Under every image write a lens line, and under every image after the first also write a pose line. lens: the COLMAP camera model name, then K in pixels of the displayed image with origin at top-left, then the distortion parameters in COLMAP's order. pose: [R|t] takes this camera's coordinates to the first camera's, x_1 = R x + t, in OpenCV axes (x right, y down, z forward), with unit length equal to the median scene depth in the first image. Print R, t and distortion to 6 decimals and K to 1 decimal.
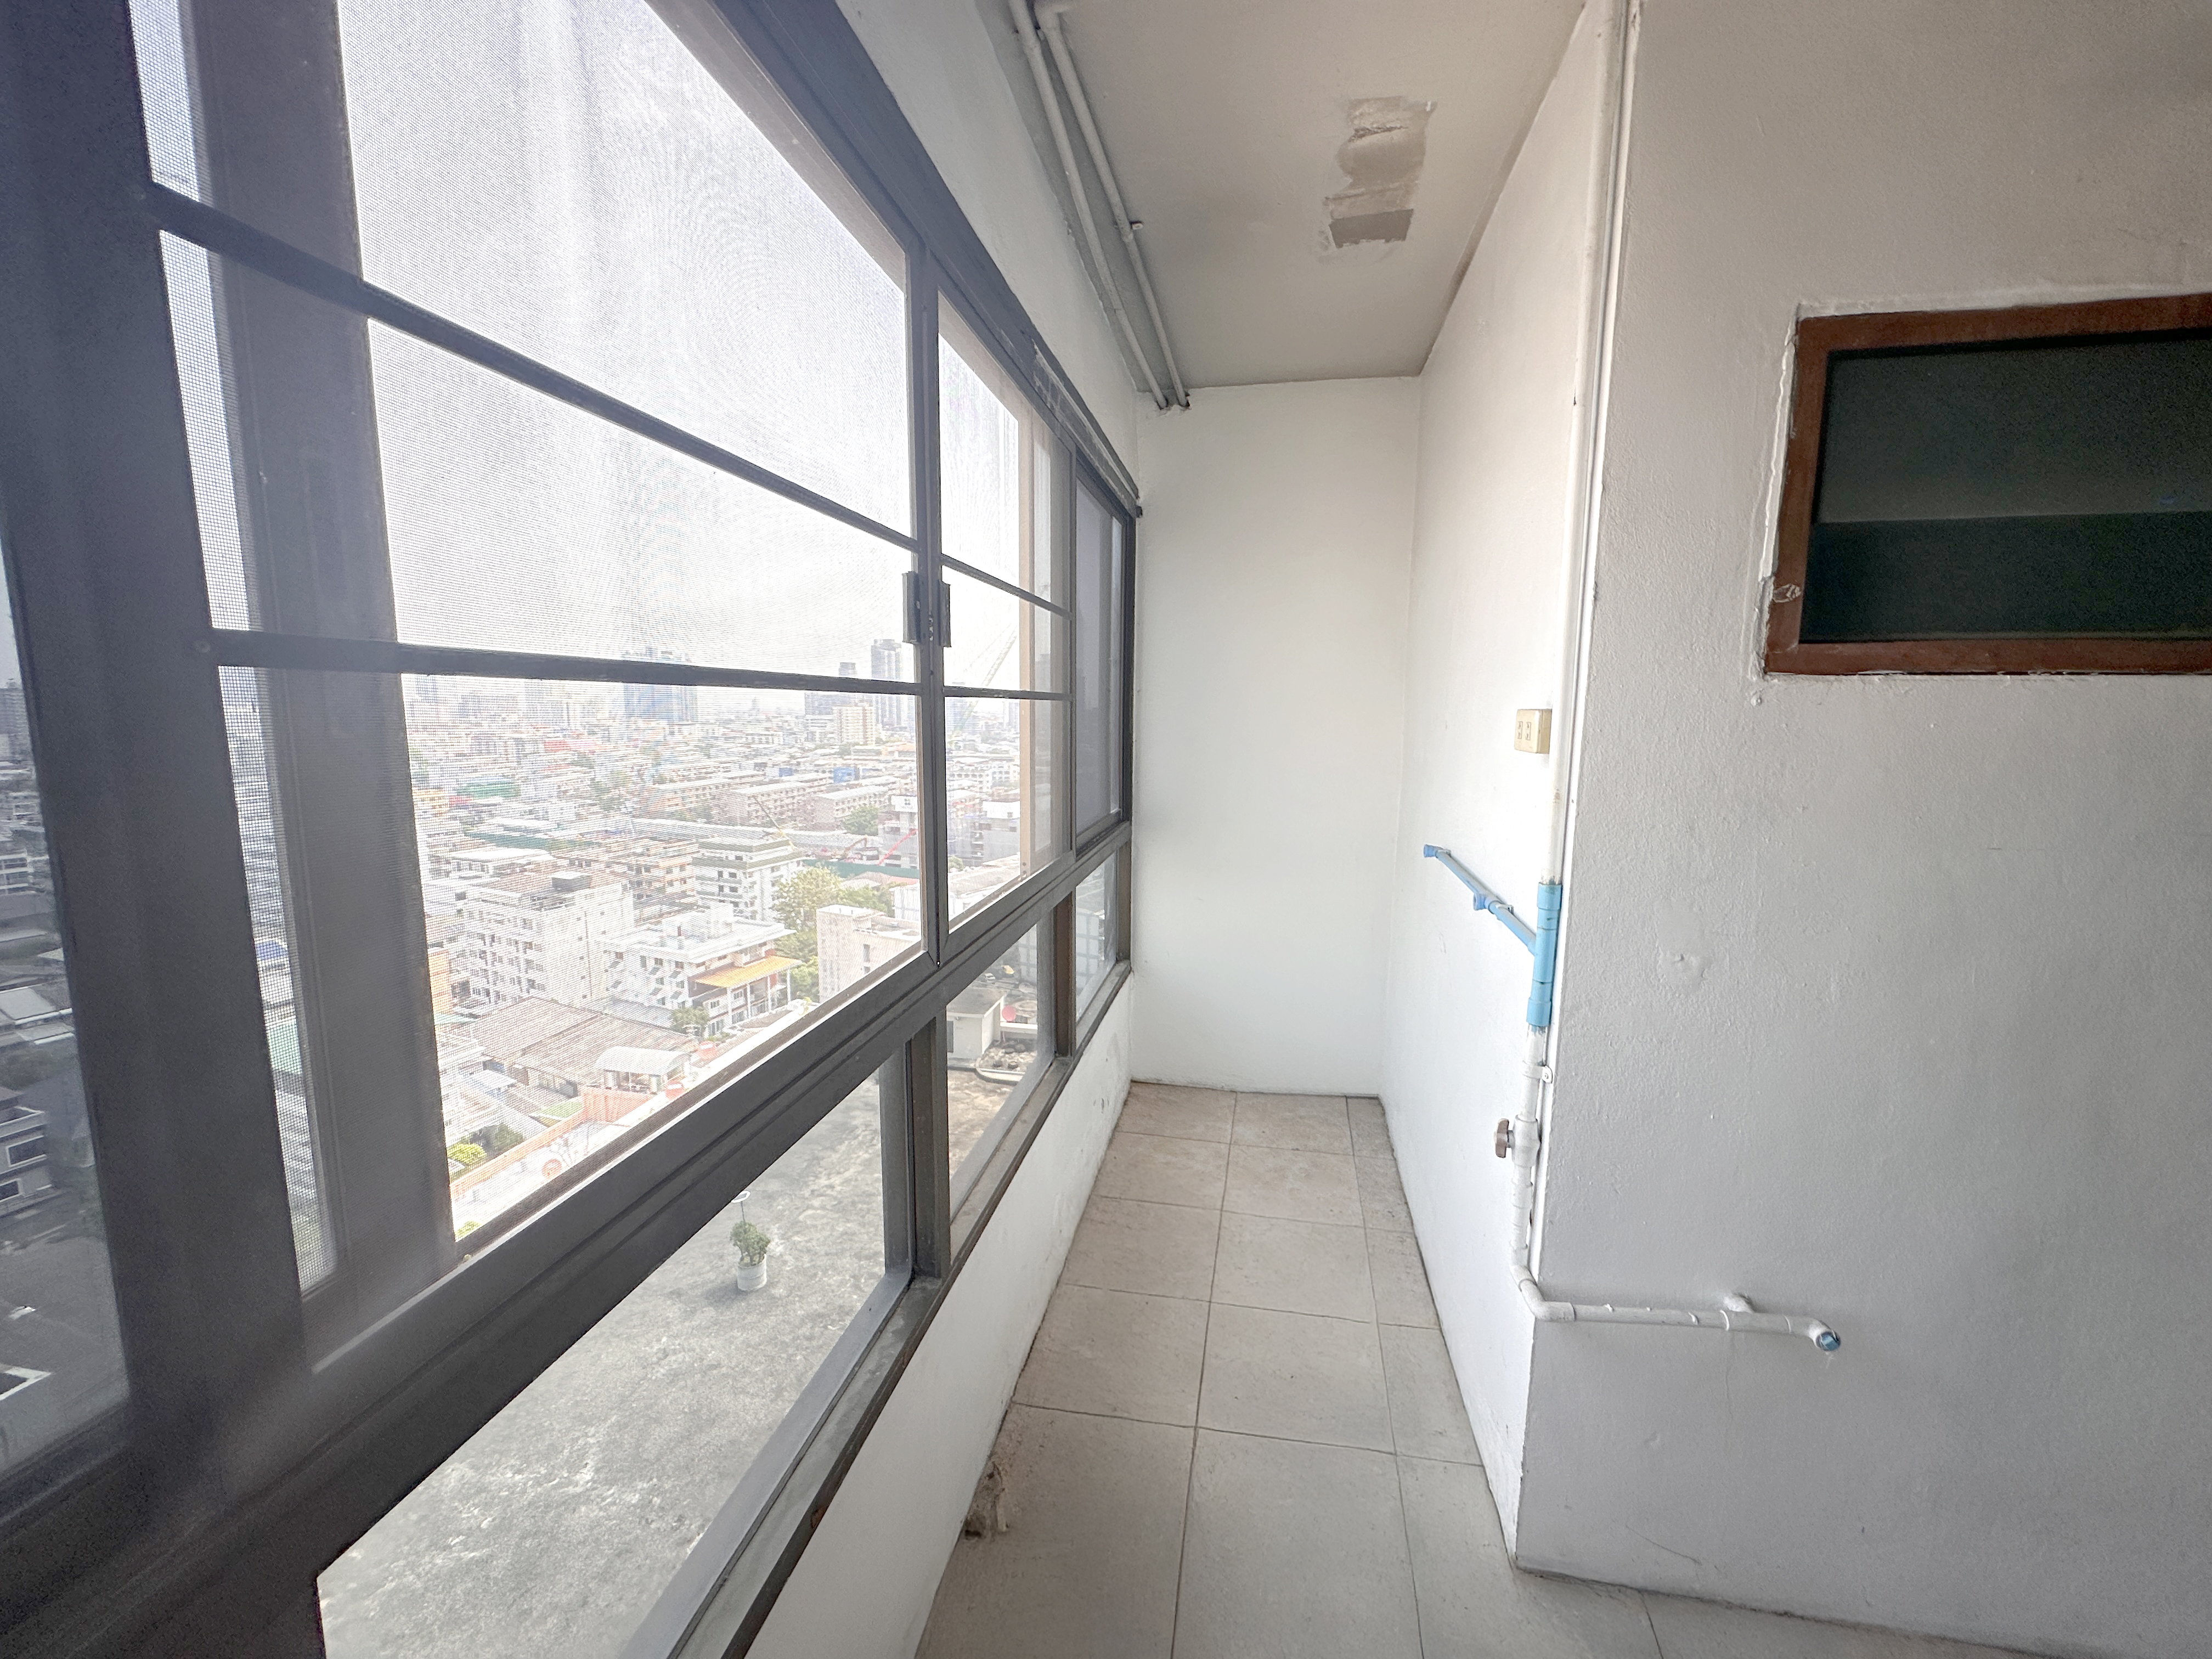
lens RADIAL K [[881.8, 0, 1106.0], [0, 881.8, 829.5], [0, 0, 1]] dist [-0.001071, 0.000577]
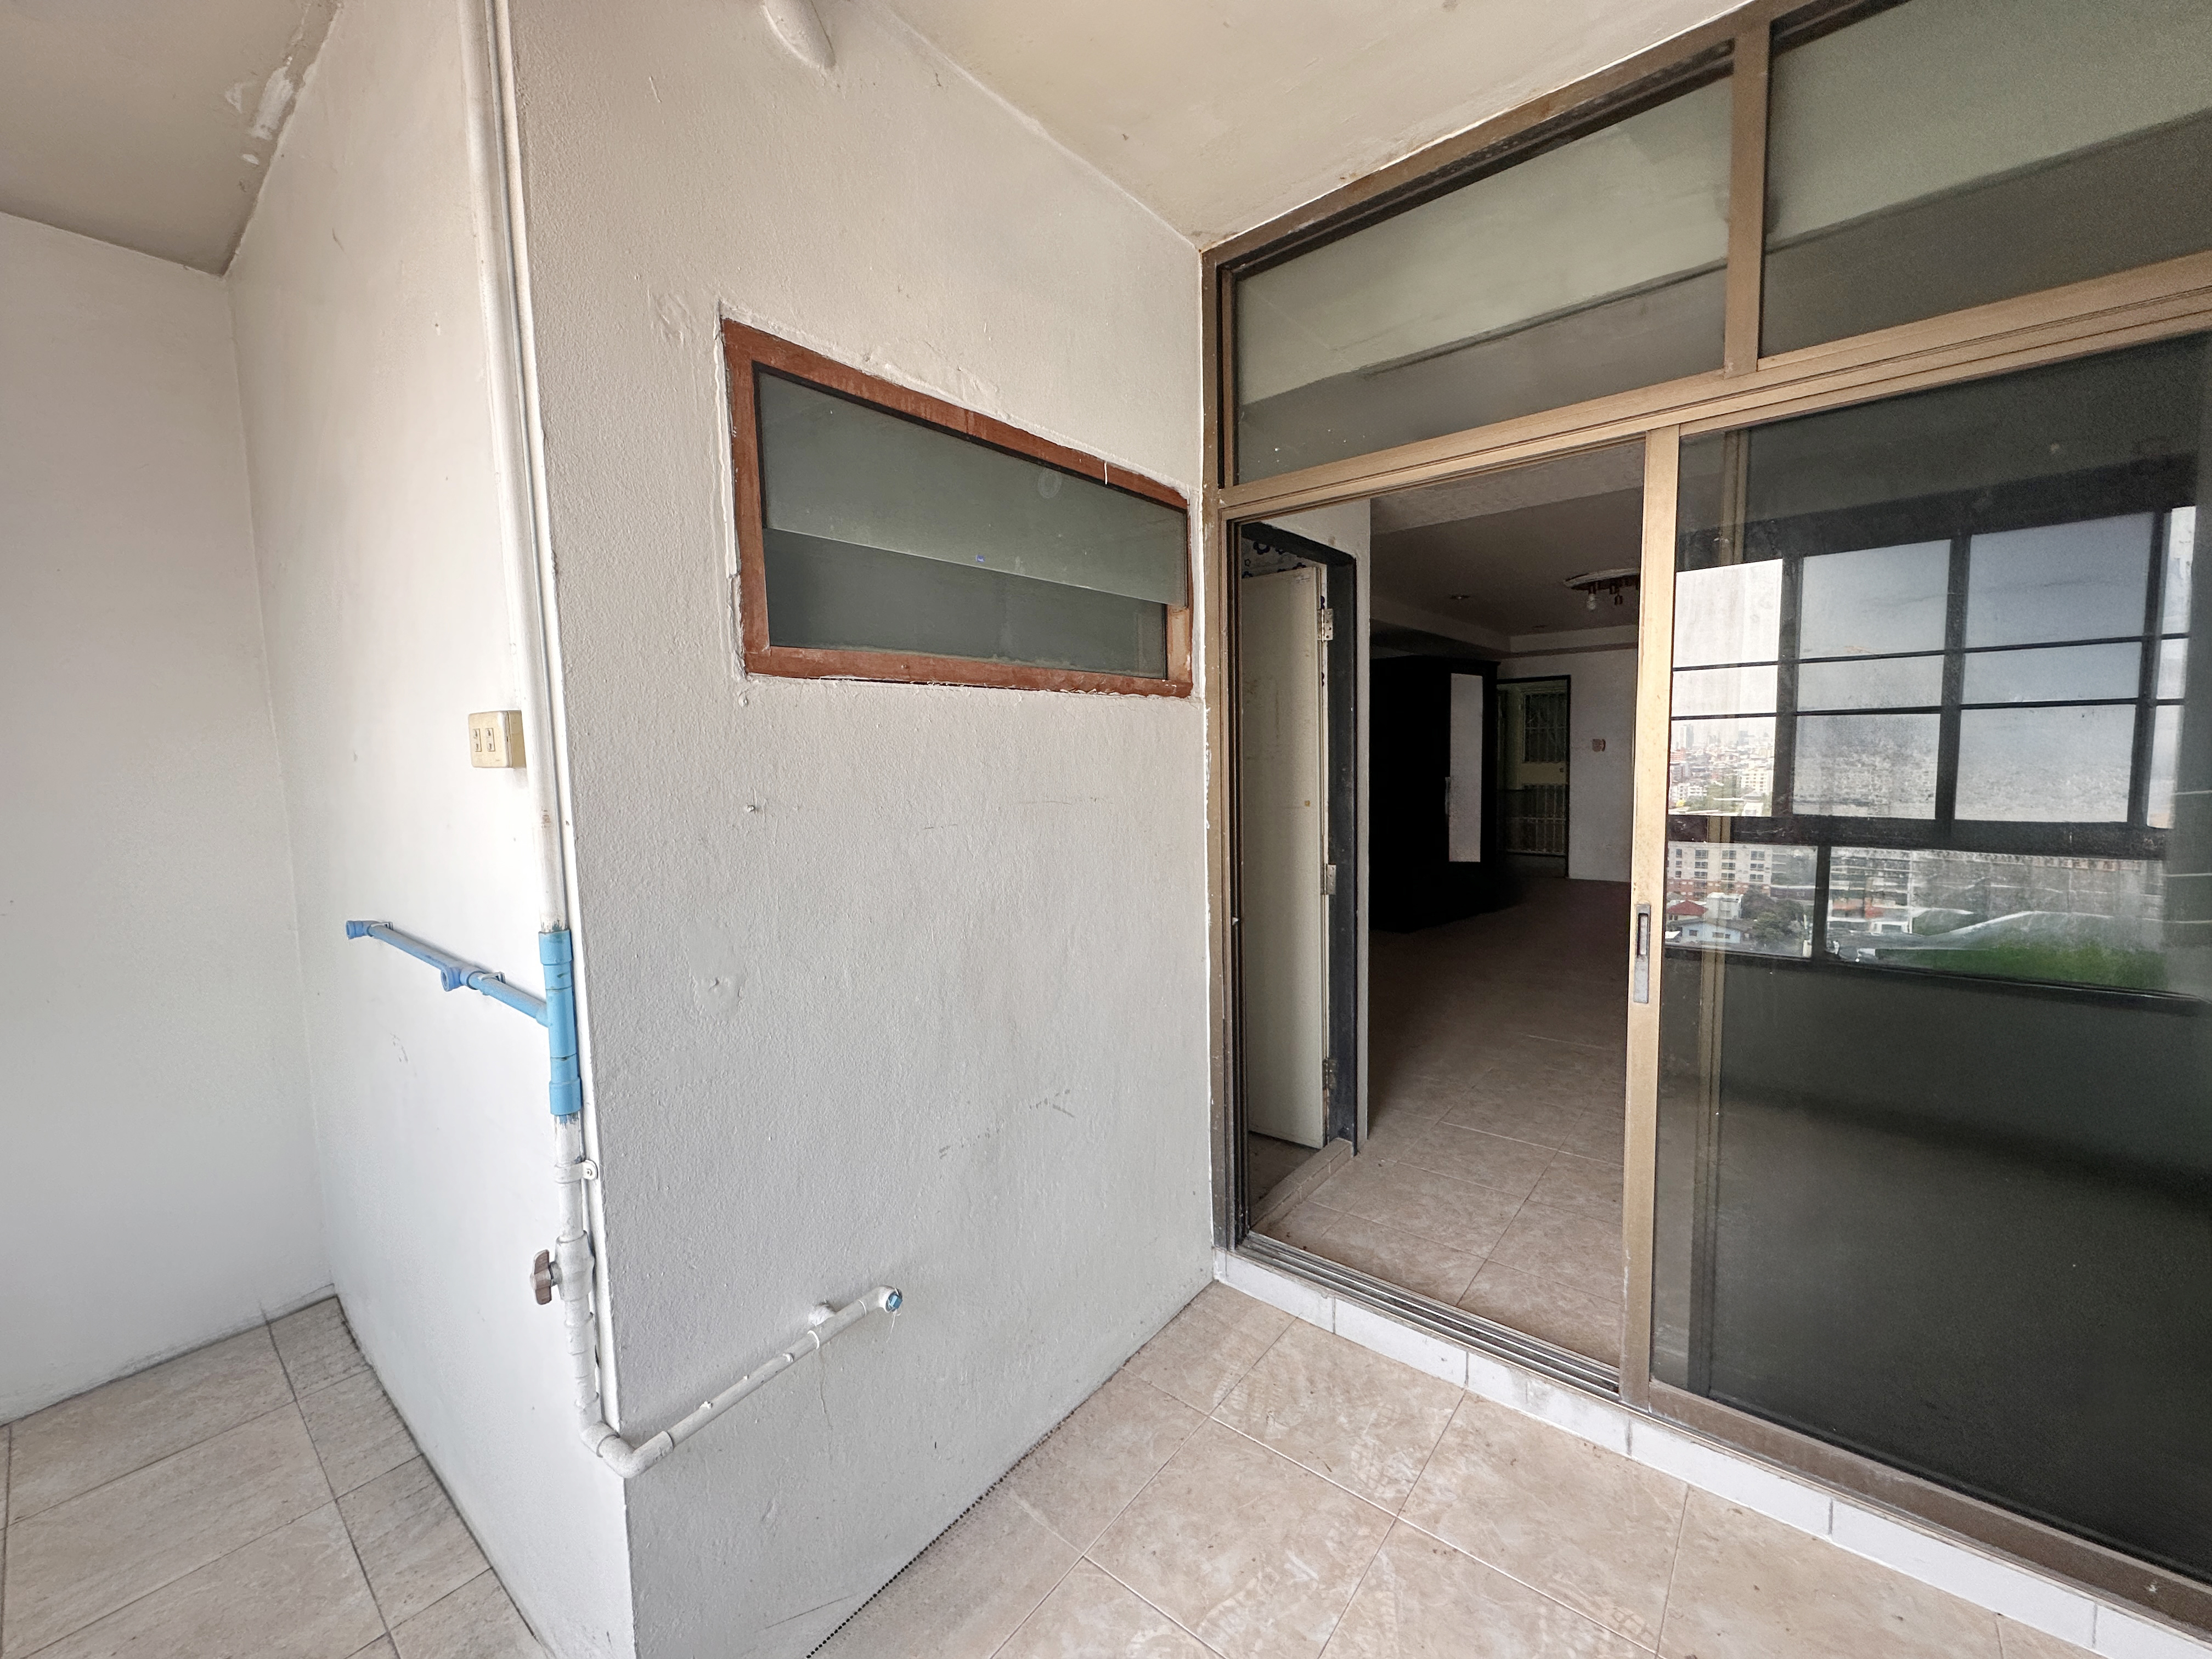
lens RADIAL K [[881.8, 0, 1106.0], [0, 881.8, 829.5], [0, 0, 1]] dist [-0.001071, 0.000577]
pose [[0.475218, -0.096646, 0.874544, 0.060693], [0.146766, 0.988731, 0.029513, 0.021551], [-0.867541, 0.114328, 0.484047, 0.185686]]
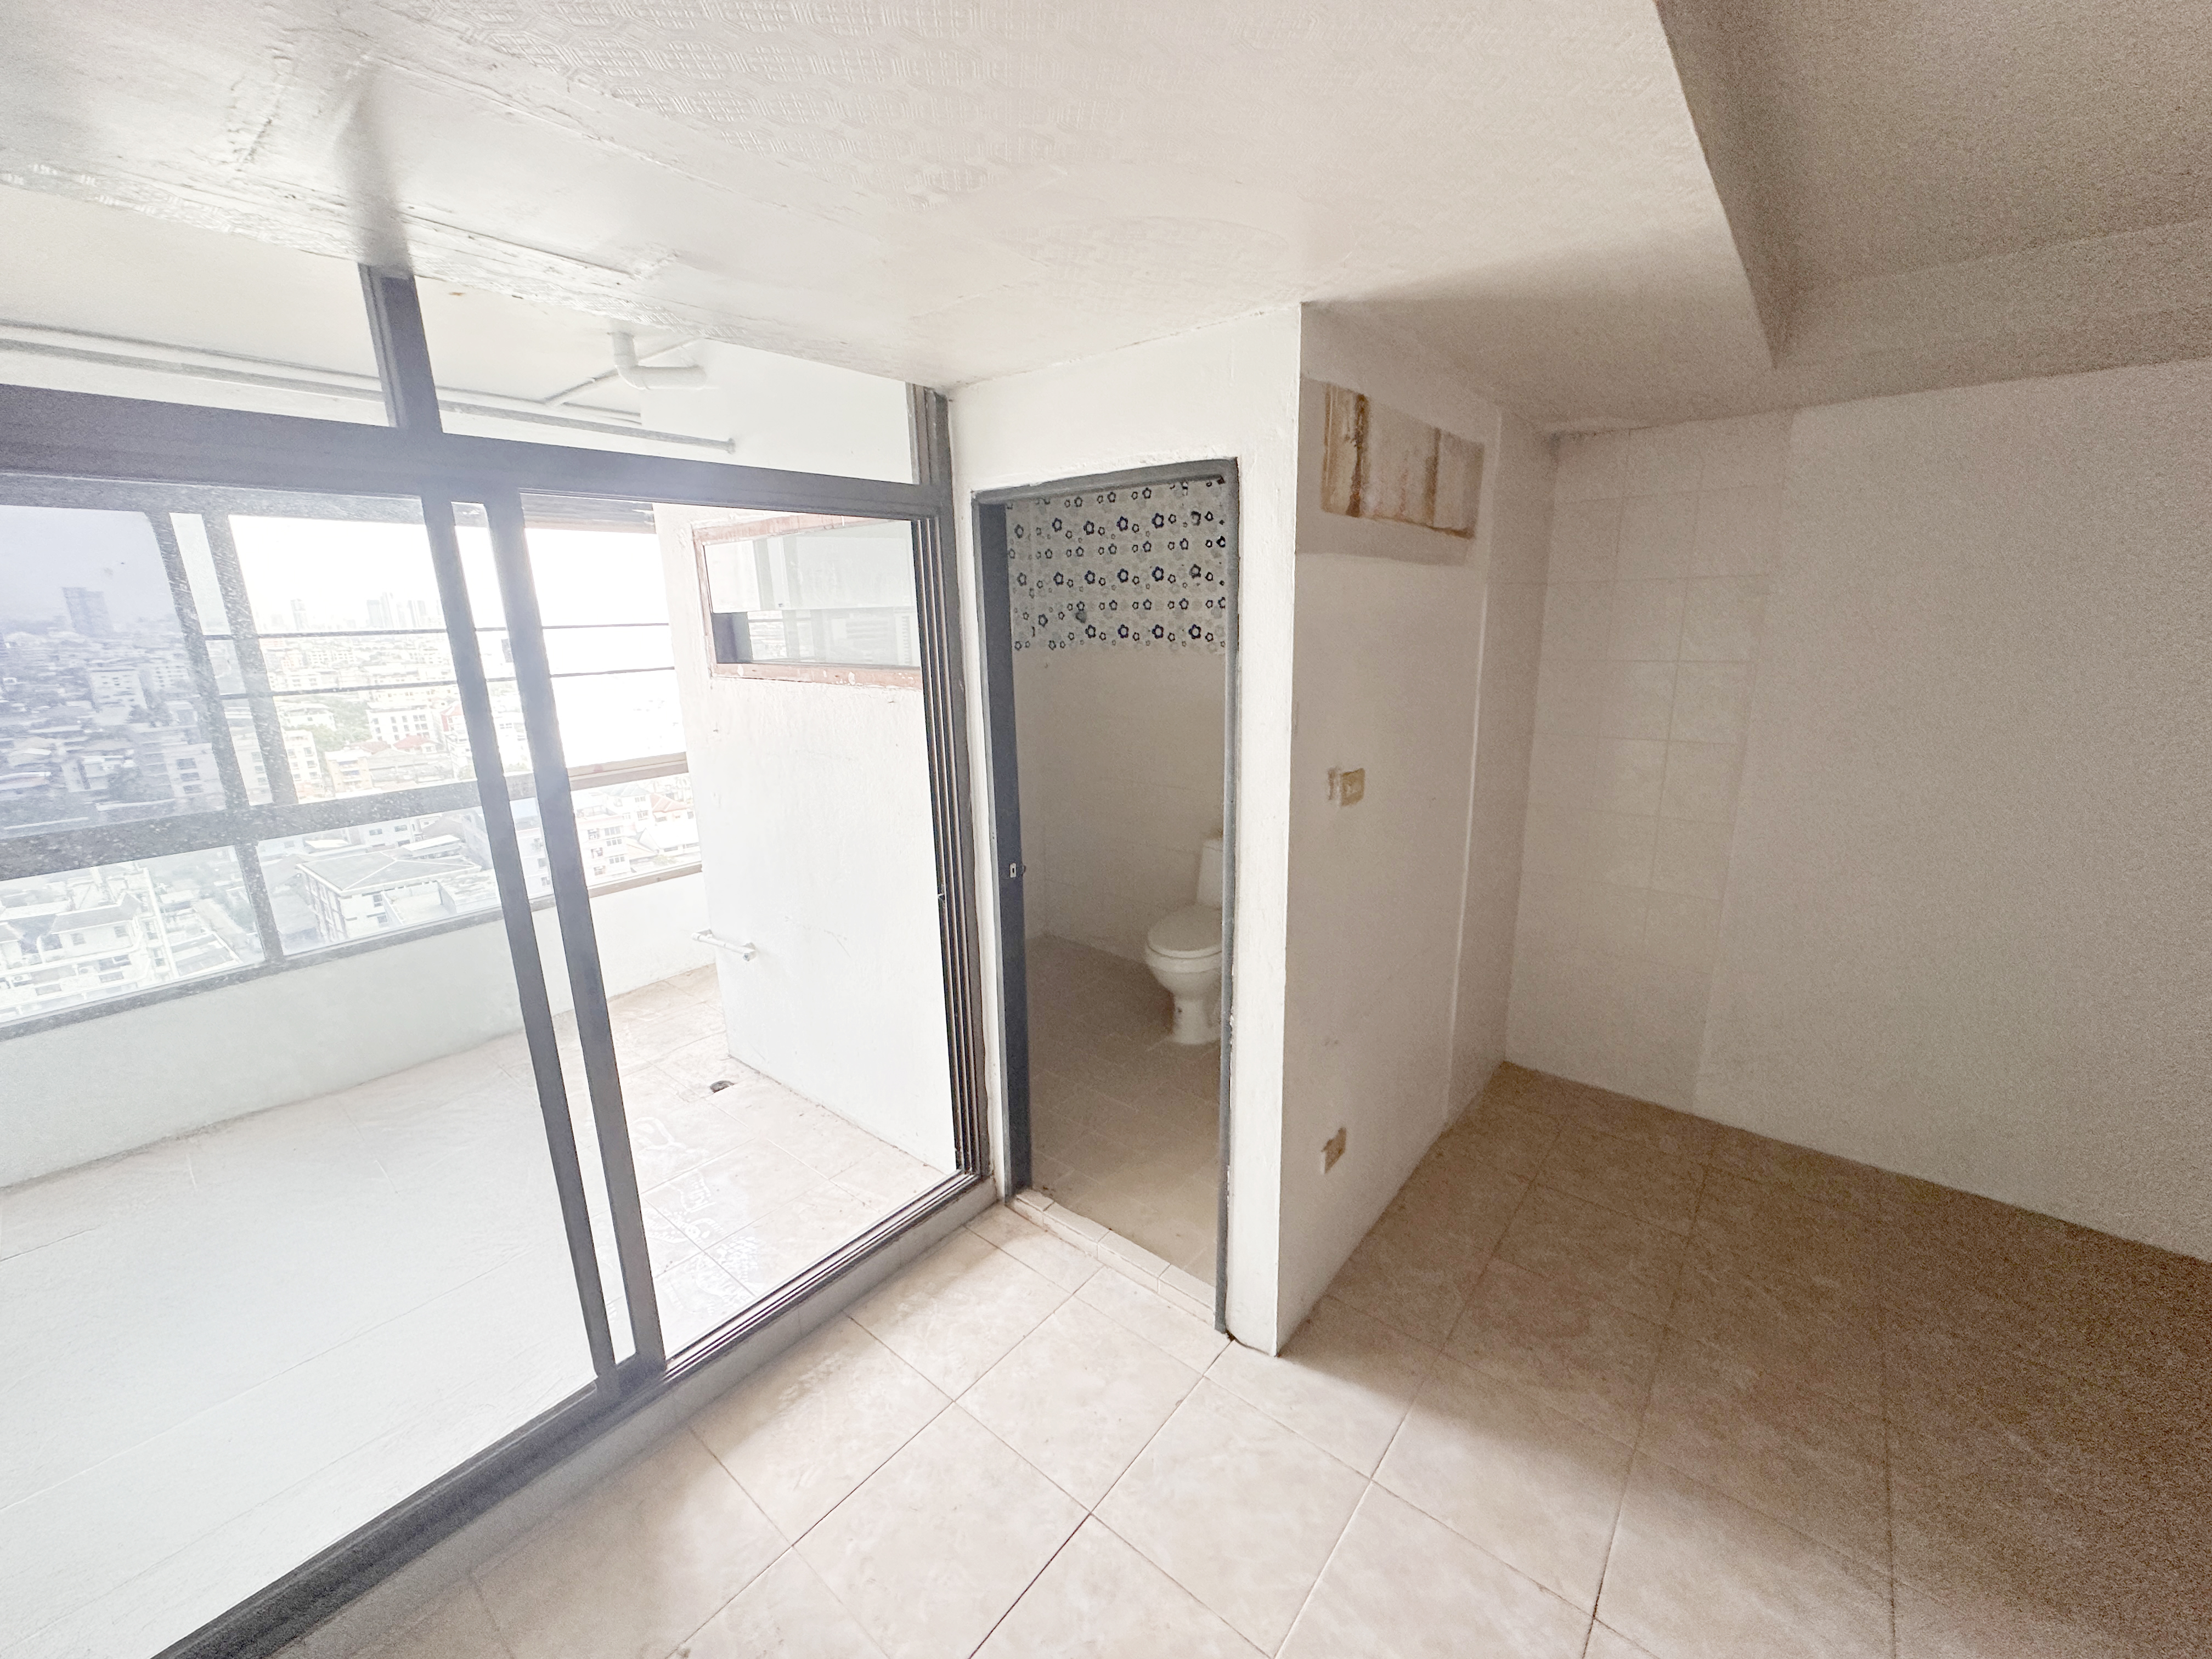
lens RADIAL K [[880.6, 0, 1096.7], [0, 880.6, 827.4], [0, 0, 1]] dist [-0.002285, 0.000048]
pose [[0.877599, 0.091429, -0.470596, 2.602889], [-0.038278, 0.991875, 0.121322, -0.092620], [0.477865, -0.088459, 0.873968, -0.576081]]
